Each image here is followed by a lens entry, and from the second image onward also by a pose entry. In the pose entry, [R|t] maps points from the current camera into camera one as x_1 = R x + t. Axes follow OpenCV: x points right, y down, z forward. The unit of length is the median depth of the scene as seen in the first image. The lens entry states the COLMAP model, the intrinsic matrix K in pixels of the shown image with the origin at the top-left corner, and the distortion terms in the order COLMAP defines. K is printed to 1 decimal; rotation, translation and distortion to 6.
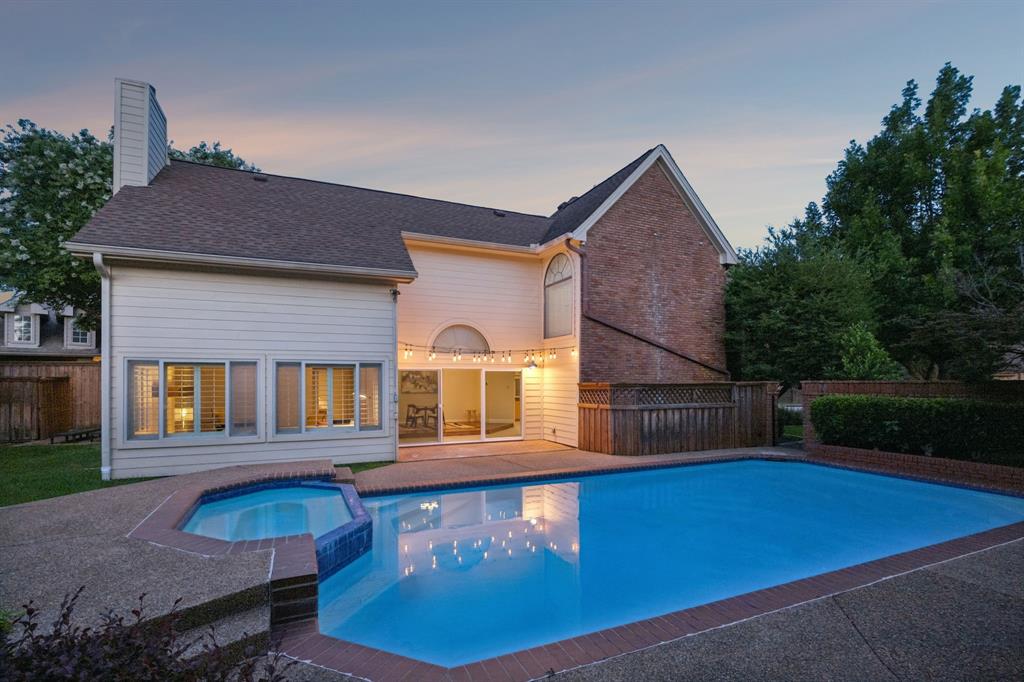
lens RADIAL K [[449.4, 0, 506.3], [0, 449.4, 354.4], [0, 0, 1]] dist [-0.015673, 0.000182]
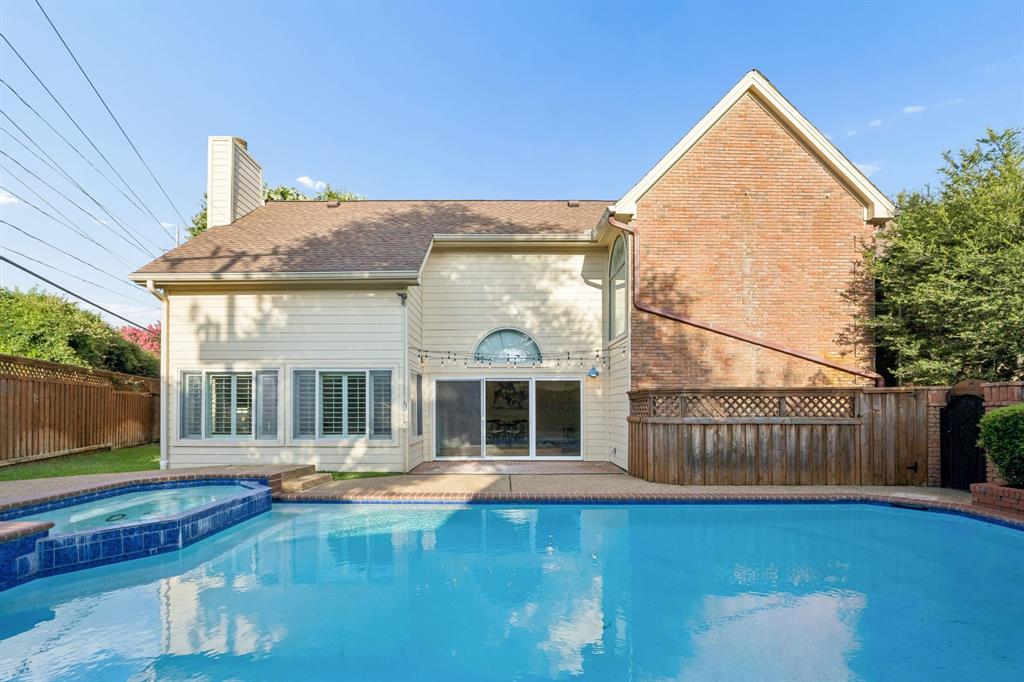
lens RADIAL K [[453.9, 0, 512.5], [0, 453.9, 381.9], [0, 0, 1]] dist [-0.016439, -0.000166]
pose [[0.920658, -0.018301, -0.389941, 0.304503], [0.021587, 0.999759, 0.004044, 0.041207], [0.389773, -0.012141, 0.920831, 0.182217]]
